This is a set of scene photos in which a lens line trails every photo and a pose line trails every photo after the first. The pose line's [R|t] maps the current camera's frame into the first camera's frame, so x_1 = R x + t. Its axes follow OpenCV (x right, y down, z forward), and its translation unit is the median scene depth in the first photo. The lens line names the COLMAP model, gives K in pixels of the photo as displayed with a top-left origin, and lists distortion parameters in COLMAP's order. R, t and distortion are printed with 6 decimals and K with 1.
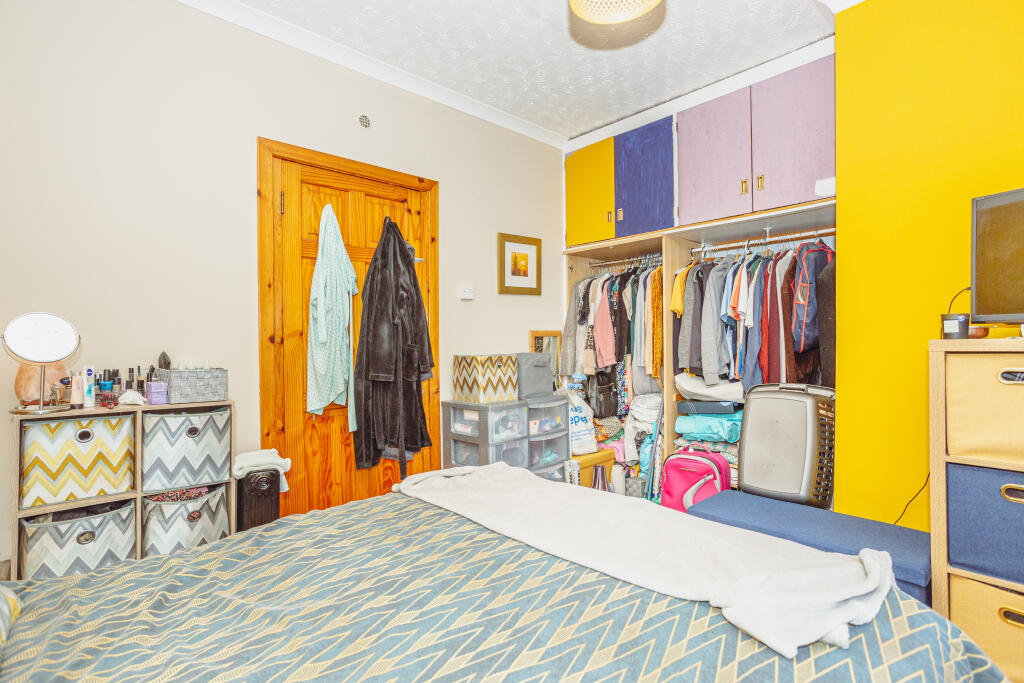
lens RADIAL K [[503.5, 0, 507.7], [0, 503.5, 341.0], [0, 0, 1]] dist [-0.056674, 0.038573]
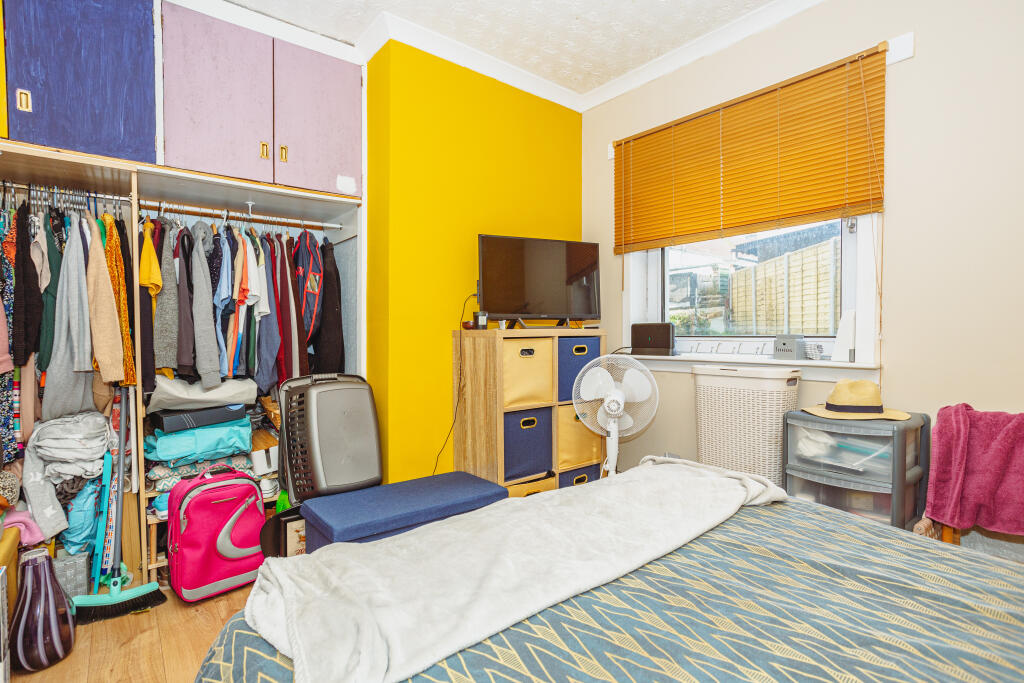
lens RADIAL K [[503.5, 0, 507.7], [0, 503.5, 341.0], [0, 0, 1]] dist [-0.056674, 0.038573]
pose [[0.064999, -0.011342, 0.997821, -0.325217], [-0.001082, 0.999934, 0.011436, 0.007520], [-0.997885, -0.001823, 0.064983, 0.481974]]
